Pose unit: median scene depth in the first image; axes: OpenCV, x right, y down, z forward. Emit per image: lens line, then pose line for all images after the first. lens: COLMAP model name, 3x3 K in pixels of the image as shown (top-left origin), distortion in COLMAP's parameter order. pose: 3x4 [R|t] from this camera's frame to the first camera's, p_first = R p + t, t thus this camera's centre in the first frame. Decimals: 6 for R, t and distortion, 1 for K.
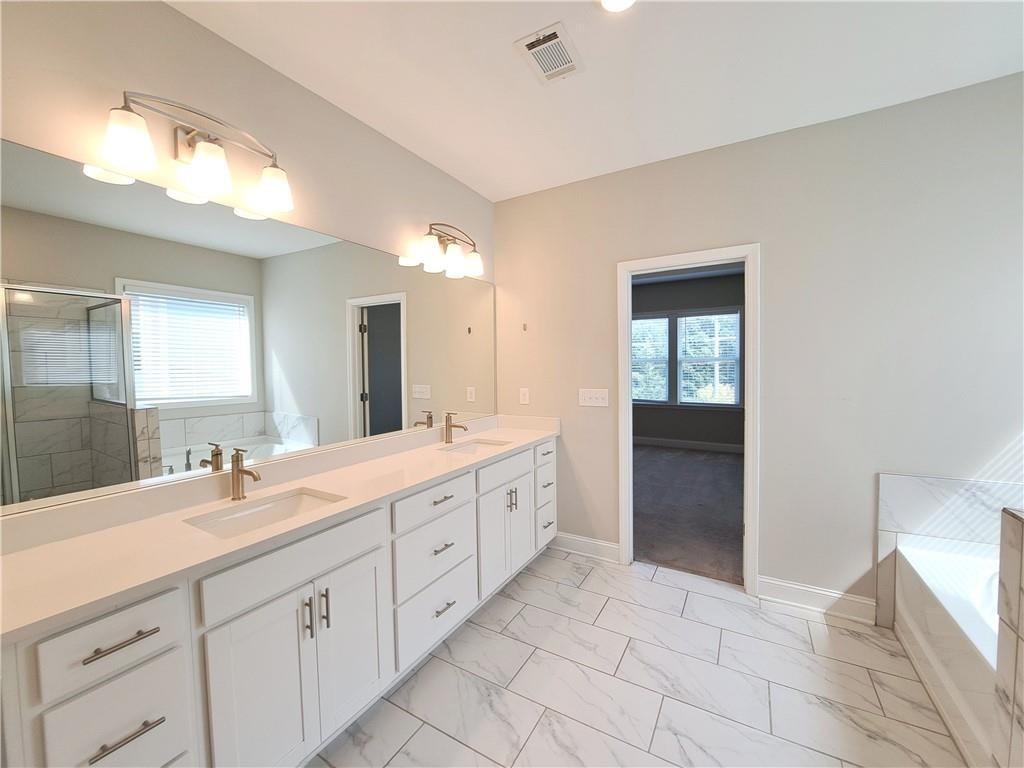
lens RADIAL K [[406.2, 0, 507.9], [0, 406.2, 376.3], [0, 0, 1]] dist [-0.018631, -0.000354]
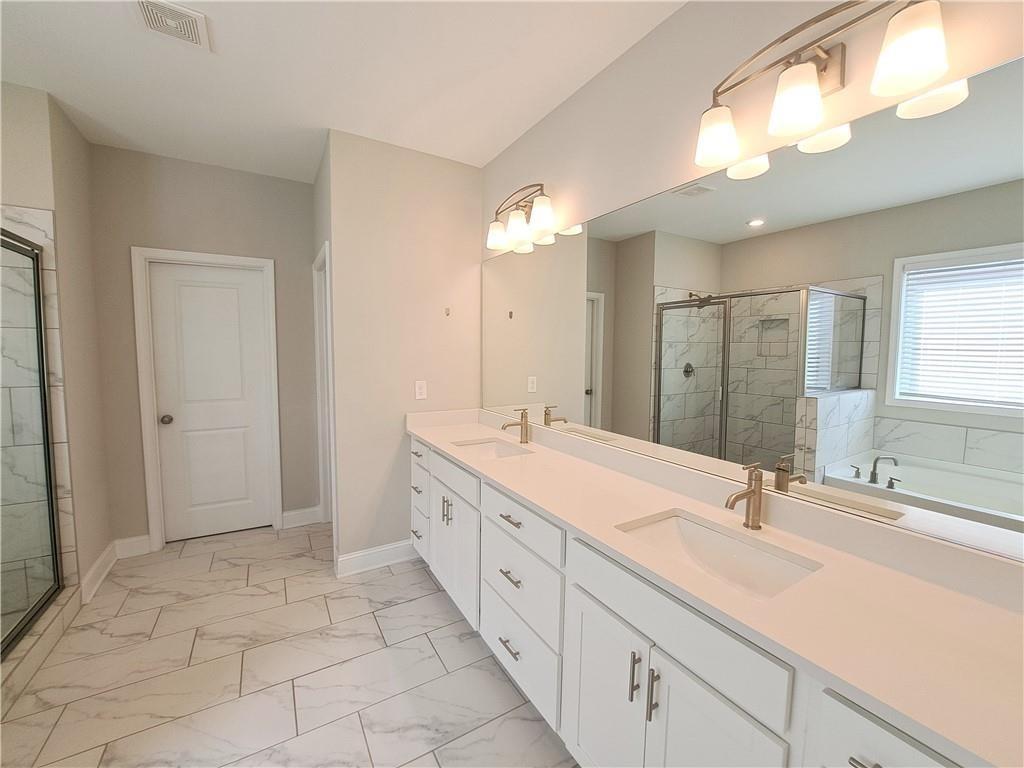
lens RADIAL K [[406.2, 0, 507.9], [0, 406.2, 376.3], [0, 0, 1]] dist [-0.018631, -0.000354]
pose [[-0.480325, 0.059529, -0.875068, 0.553289], [-0.031682, 0.995865, 0.085137, -0.055870], [0.876518, 0.068617, -0.476453, 1.385768]]
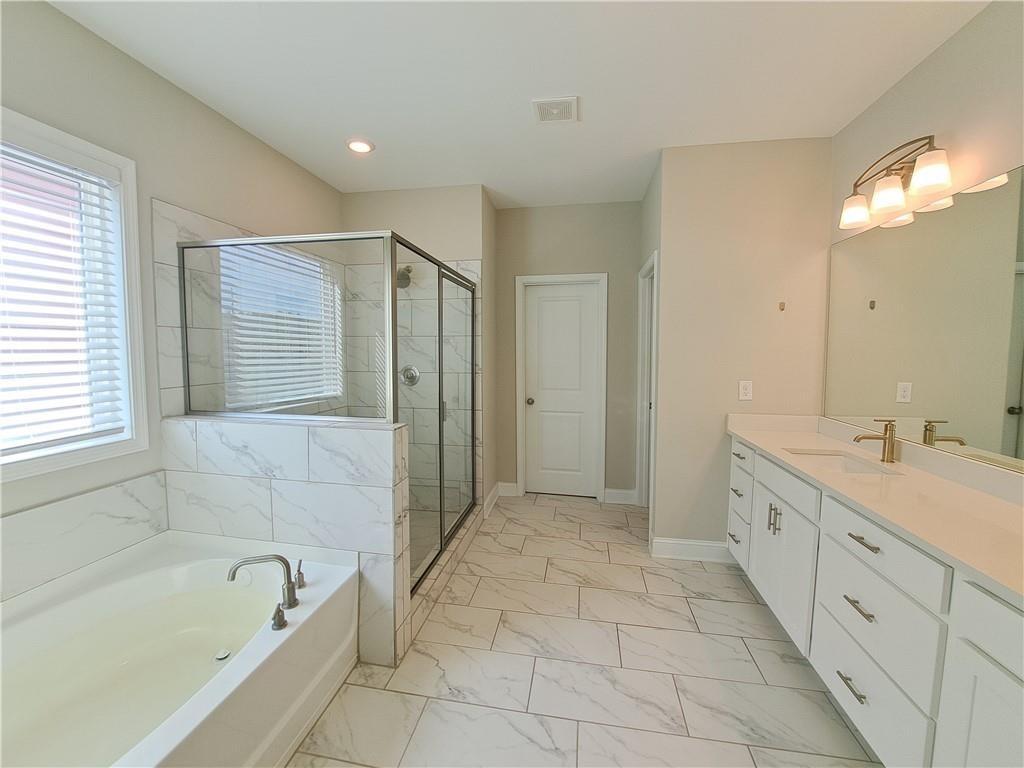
lens RADIAL K [[406.2, 0, 507.9], [0, 406.2, 376.3], [0, 0, 1]] dist [-0.018631, -0.000354]
pose [[-0.939837, 0.028469, -0.340435, 0.671531], [-0.005253, 0.995199, 0.097727, -0.052750], [0.341583, 0.093636, -0.935176, 1.435432]]
